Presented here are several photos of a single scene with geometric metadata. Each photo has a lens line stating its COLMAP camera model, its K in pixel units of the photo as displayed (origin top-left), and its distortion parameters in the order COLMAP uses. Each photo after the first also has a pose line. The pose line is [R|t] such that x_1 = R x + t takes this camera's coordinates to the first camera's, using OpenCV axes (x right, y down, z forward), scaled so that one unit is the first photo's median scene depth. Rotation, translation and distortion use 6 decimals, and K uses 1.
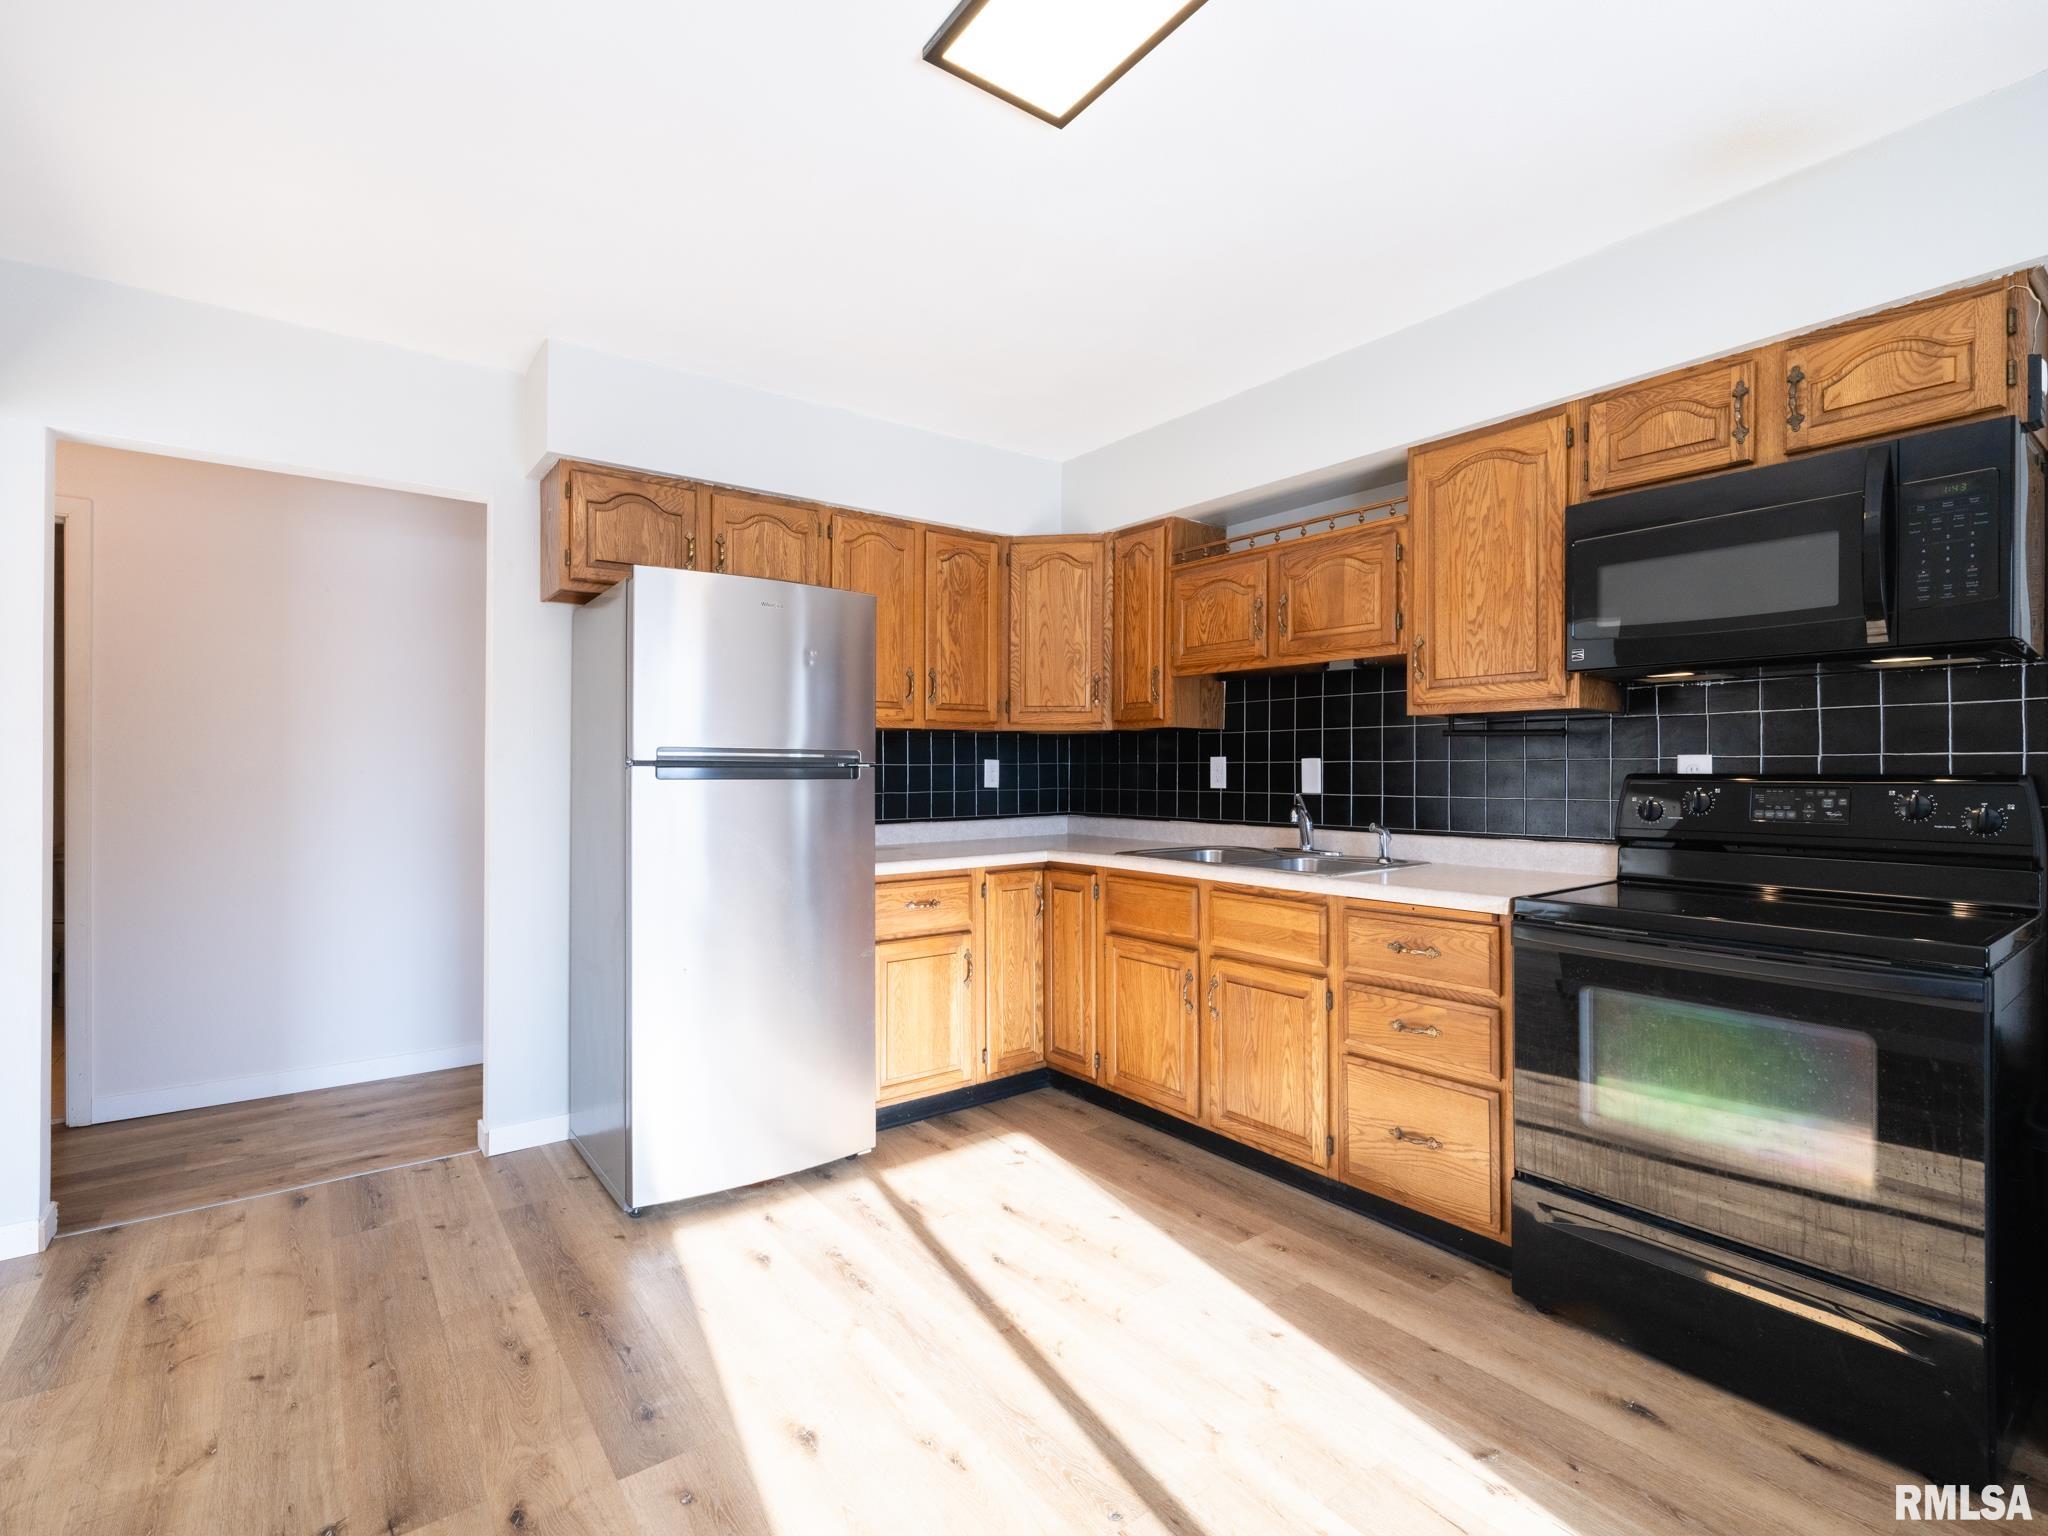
lens RADIAL K [[946.8, 0, 993.9], [0, 946.8, 769.1], [0, 0, 1]] dist [-0.005722, 0.002828]
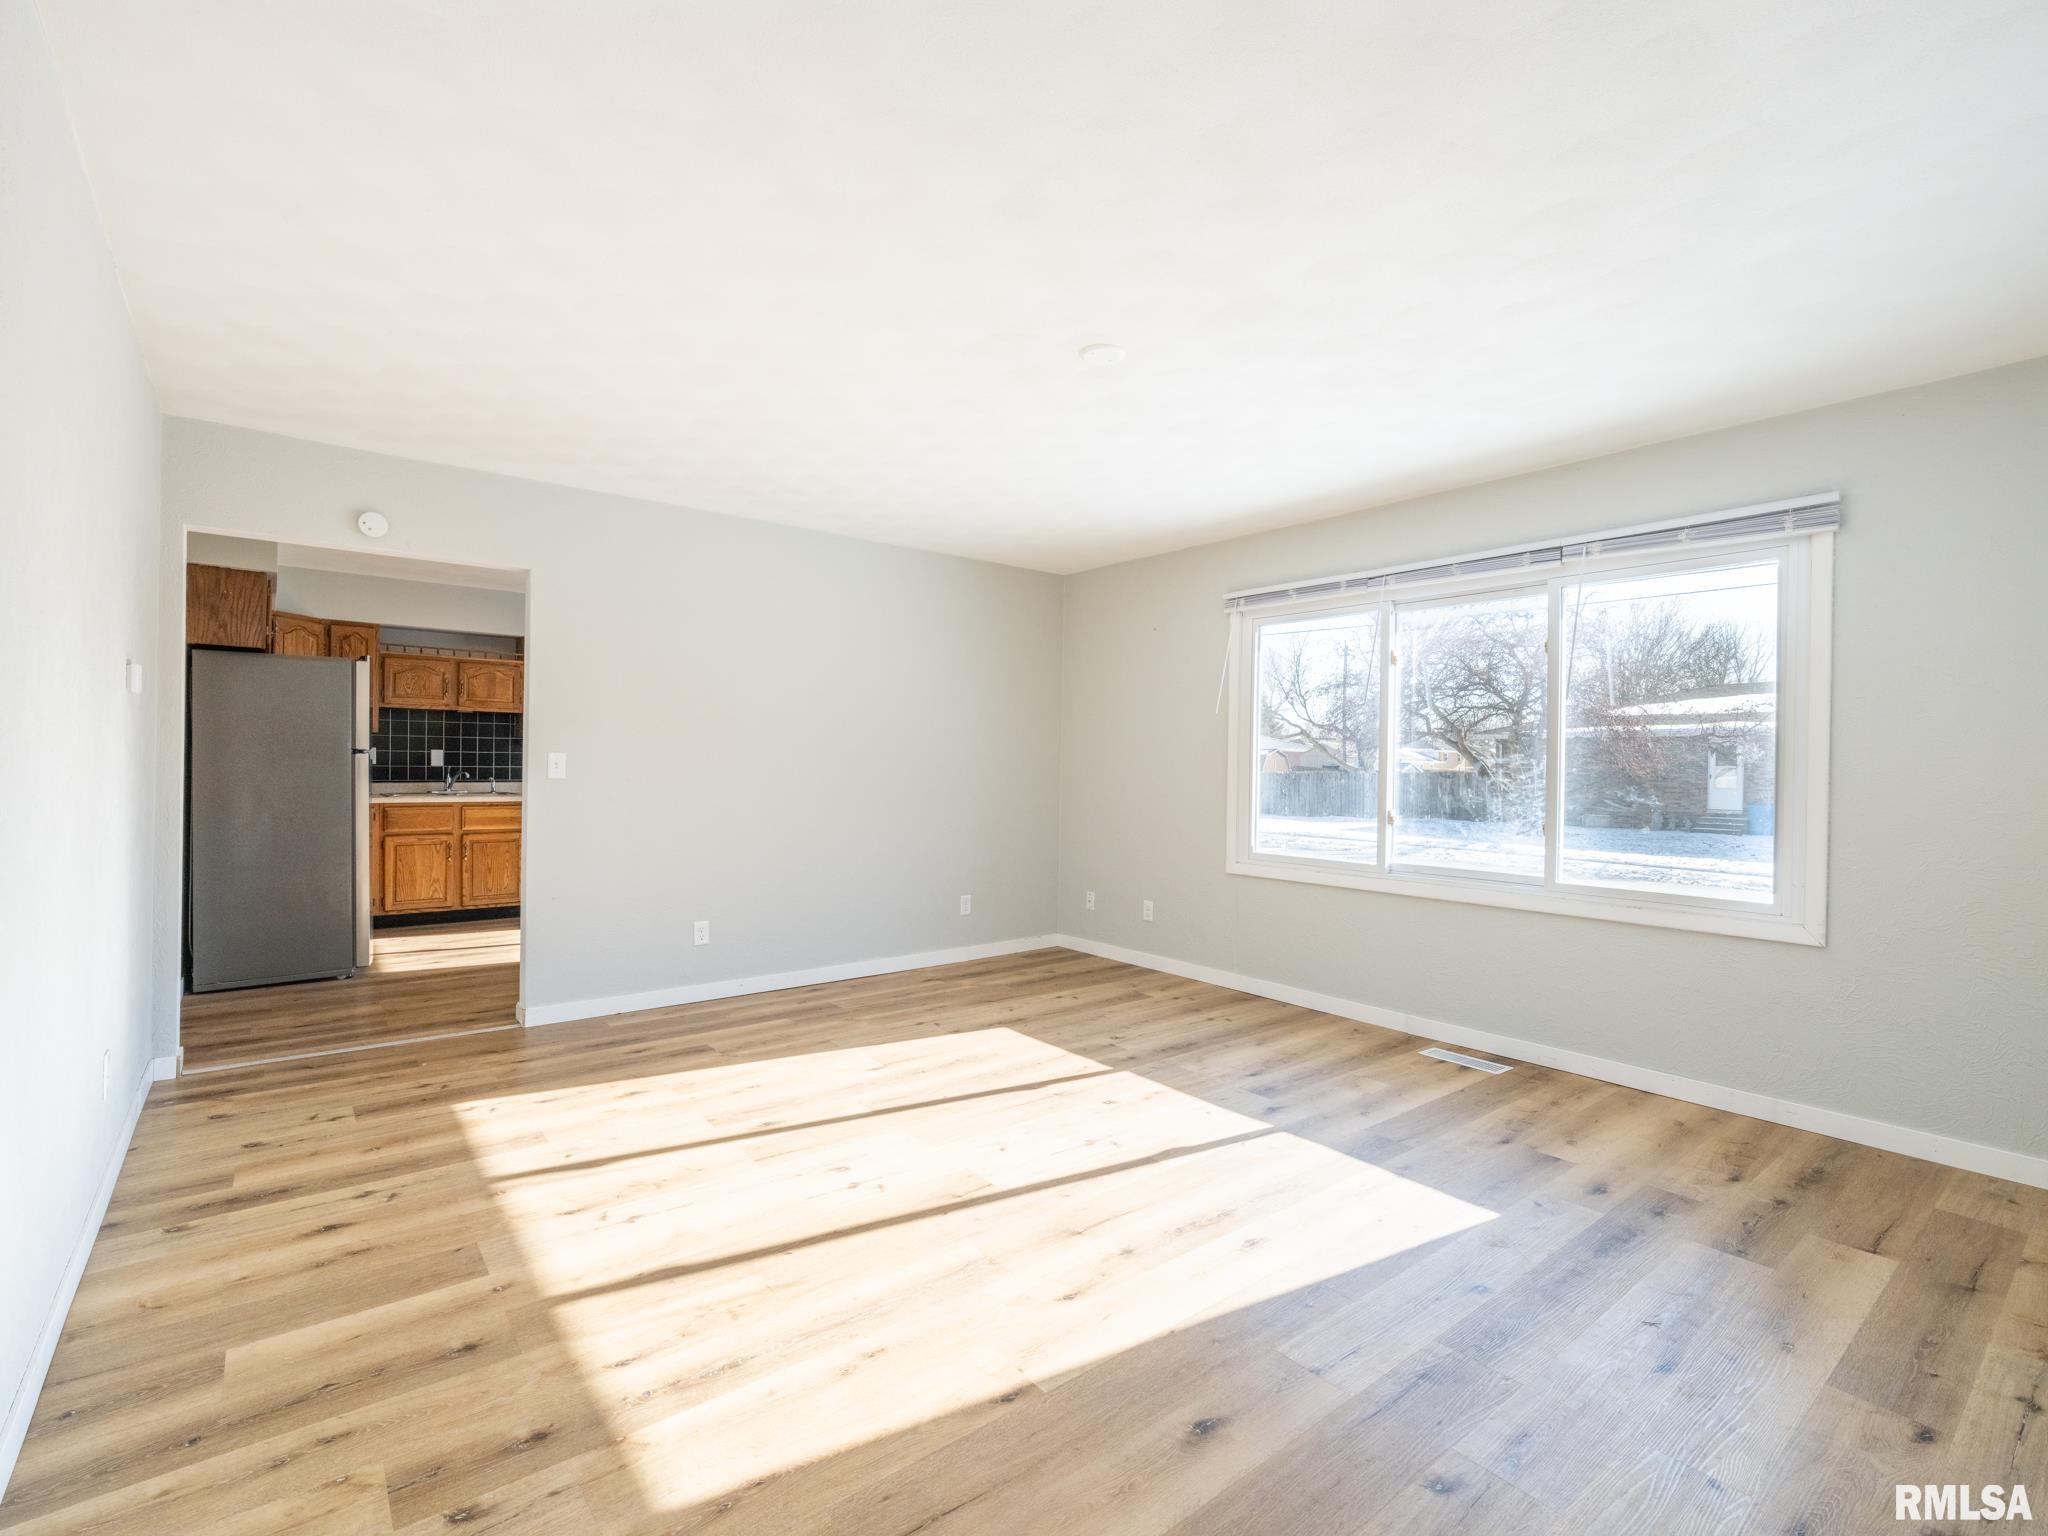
lens RADIAL K [[946.8, 0, 1006.2], [0, 946.8, 767.5], [0, 0, 1]] dist [-0.005722, 0.002828]
pose [[-0.025885, -0.001036, 0.999664, -2.129608], [-0.009424, 0.999955, 0.000793, 0.016440], [-0.999621, -0.009400, -0.025893, -0.286219]]
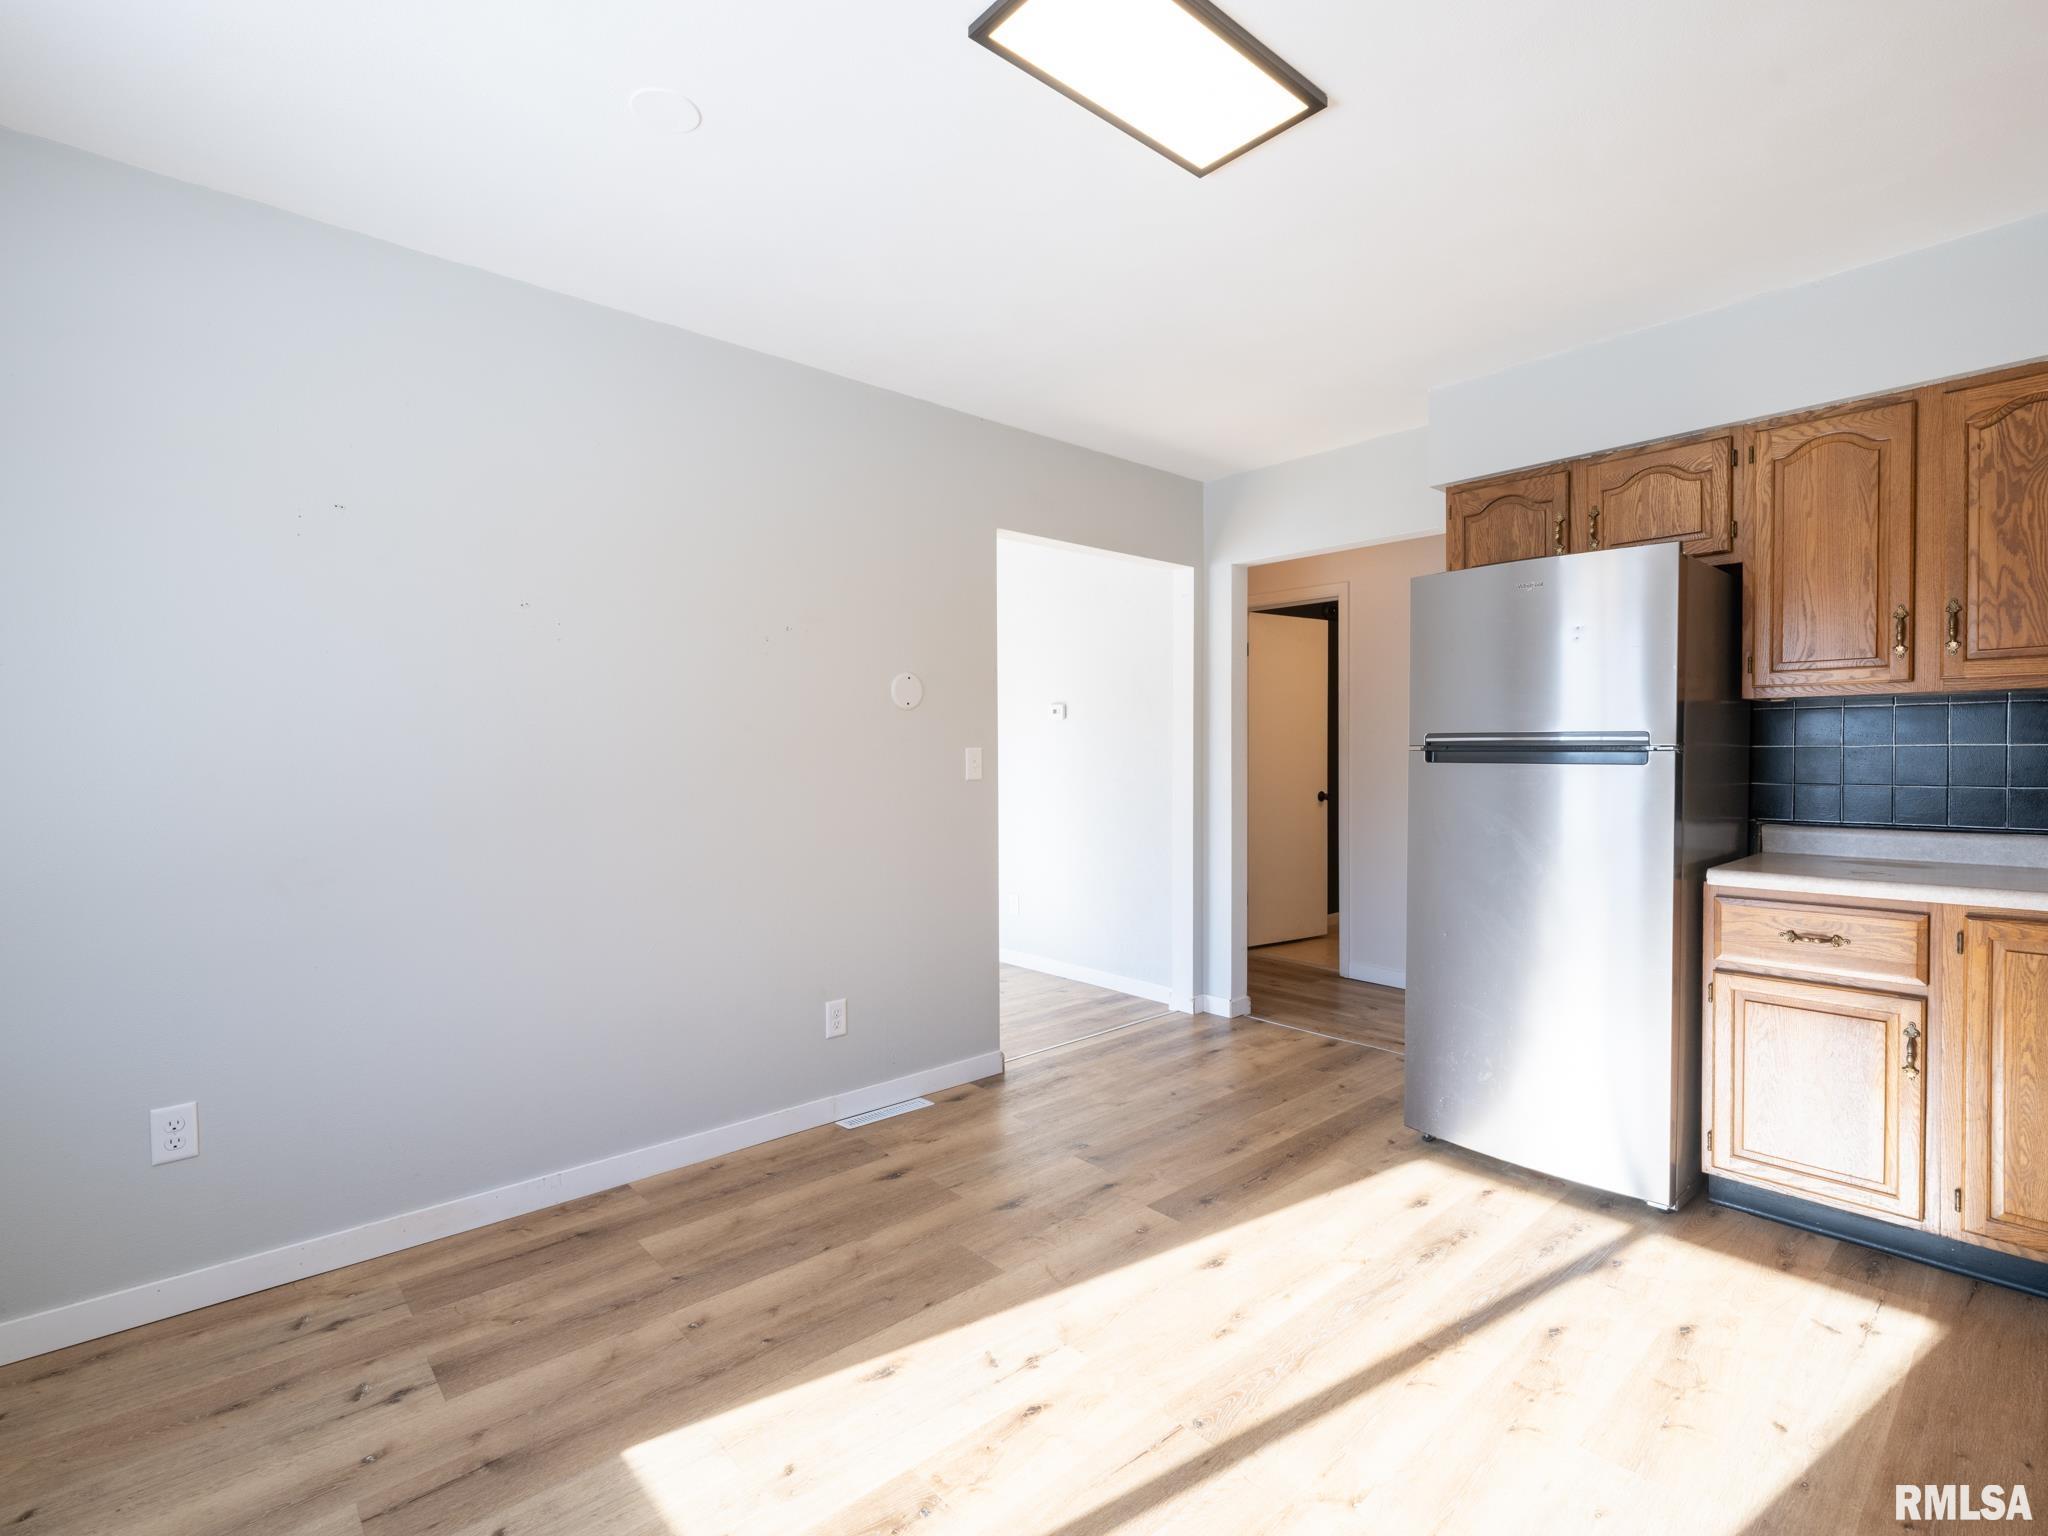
lens RADIAL K [[946.8, 0, 1055.7], [0, 946.8, 769.4], [0, 0, 1]] dist [-0.005722, 0.002828]
pose [[0.119929, 0.015050, -0.992668, 0.633040], [0.003636, 0.999872, 0.015599, -0.000563], [0.992776, -0.005480, 0.119859, 0.368105]]
